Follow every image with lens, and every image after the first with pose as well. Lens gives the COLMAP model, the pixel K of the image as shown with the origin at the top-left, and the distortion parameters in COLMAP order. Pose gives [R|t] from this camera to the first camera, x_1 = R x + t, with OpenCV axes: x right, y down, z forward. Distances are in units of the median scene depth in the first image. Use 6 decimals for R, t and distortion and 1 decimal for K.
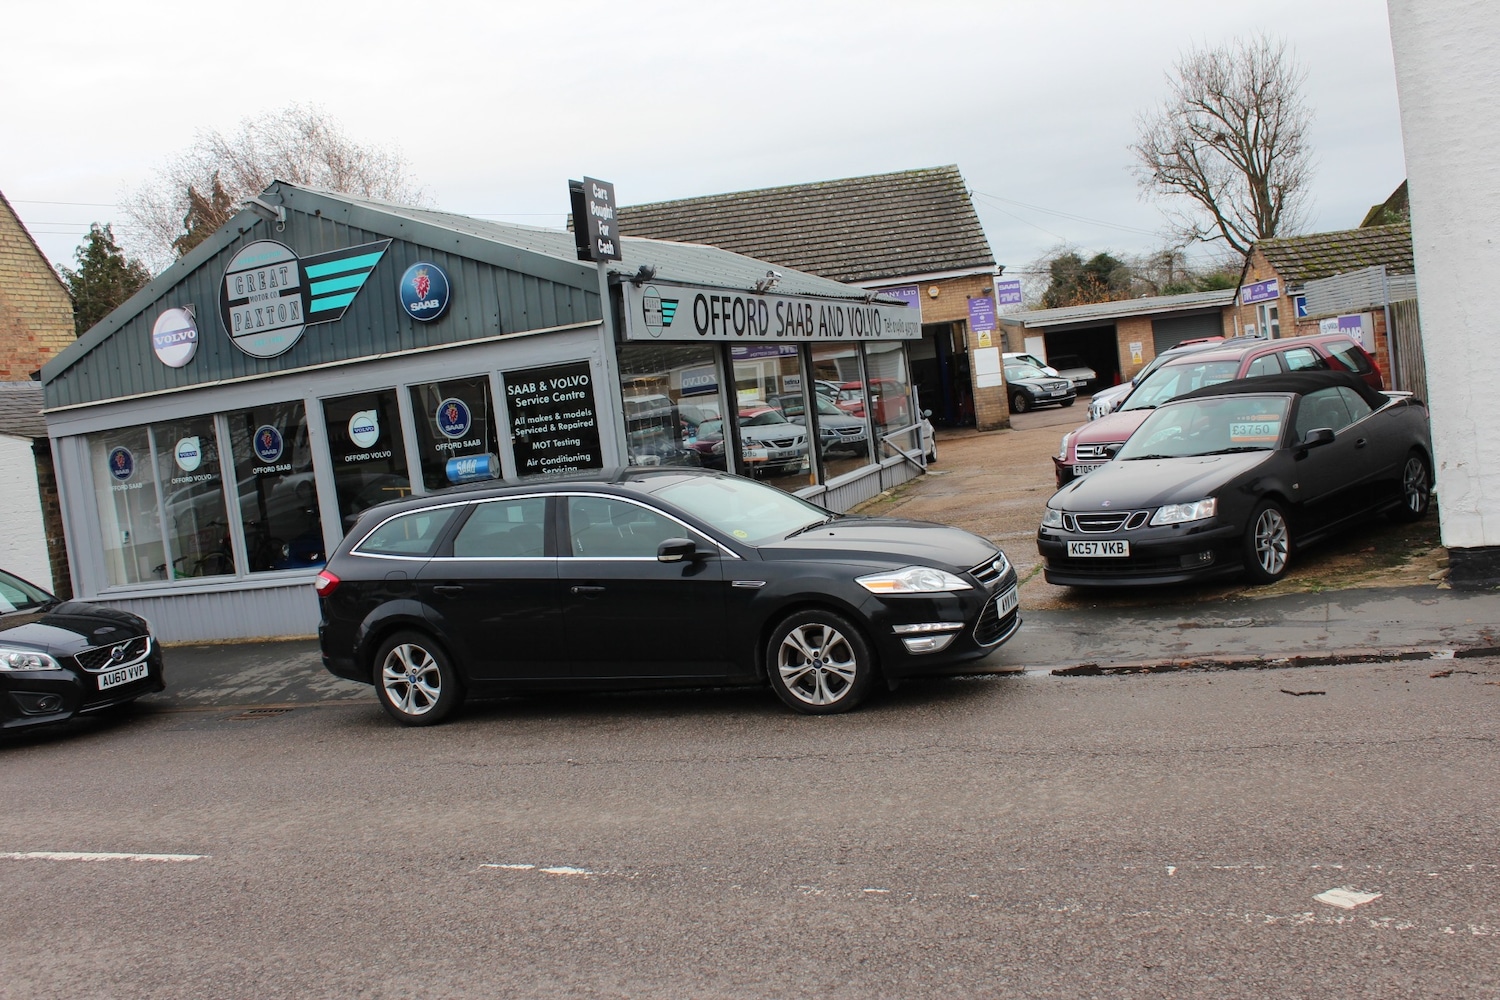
lens RADIAL K [[1373.8, 0, 750.5], [0, 1373.8, 496.8], [0, 0, 1]] dist [-0.098262, 0.000000]
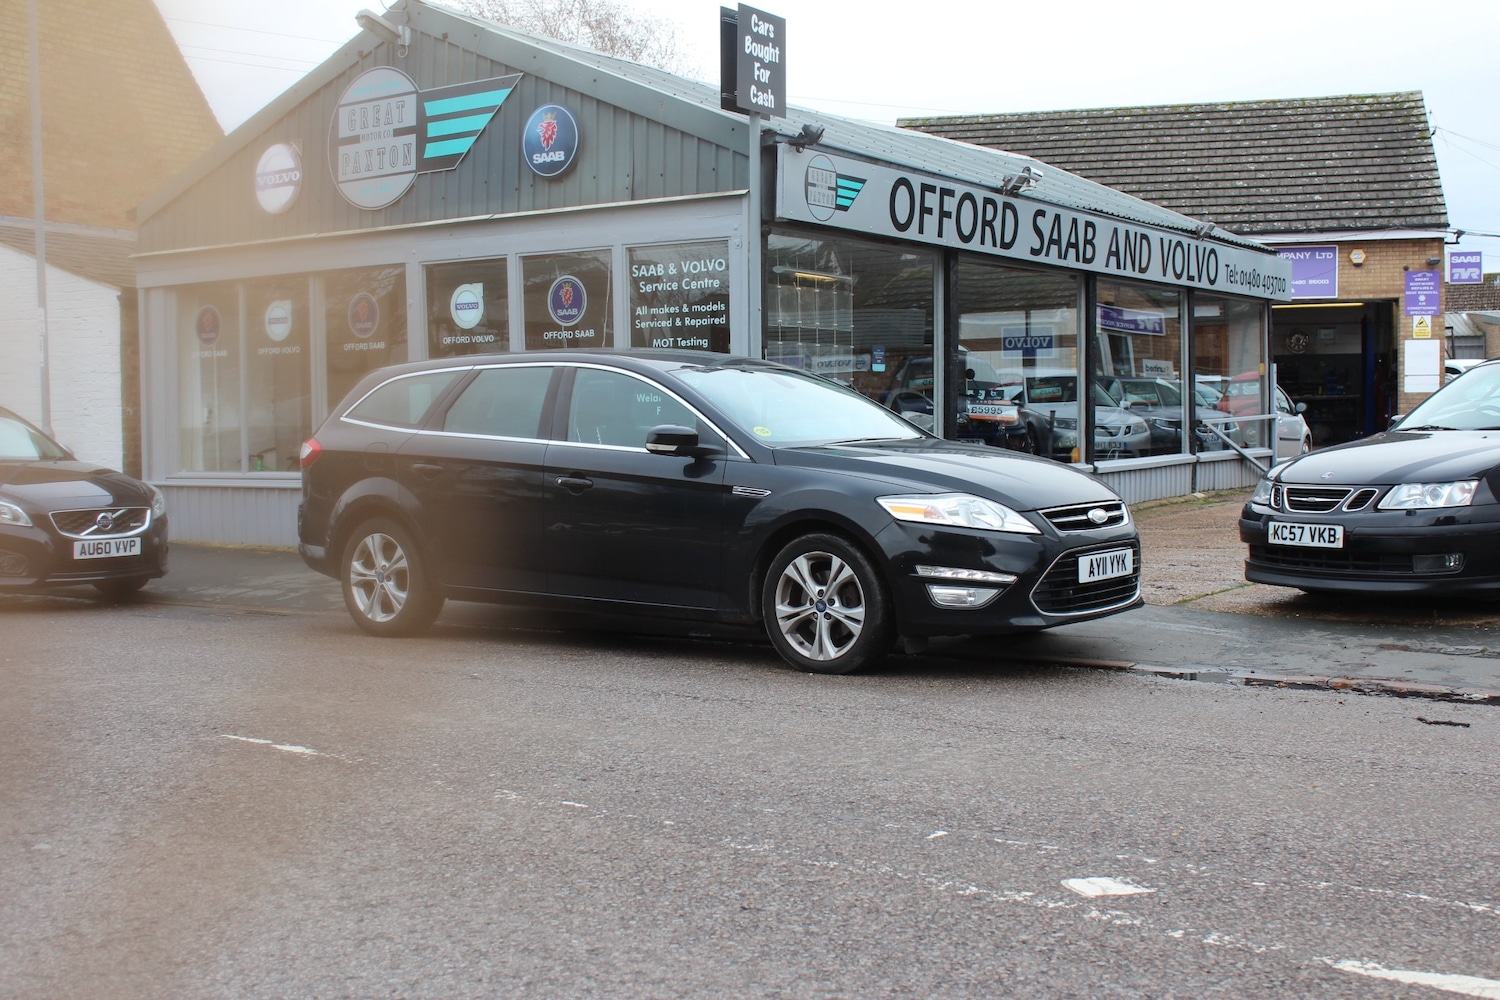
lens RADIAL K [[1755.0, 0, 750.0], [0, 1755.0, 493.3], [0, 0, 1]] dist [-0.056186, 0.000000]
pose [[0.964877, 0.121104, -0.233123, 0.143289], [-0.123448, 0.992341, 0.004565, 0.037682], [0.231890, 0.024374, 0.972437, 0.028406]]
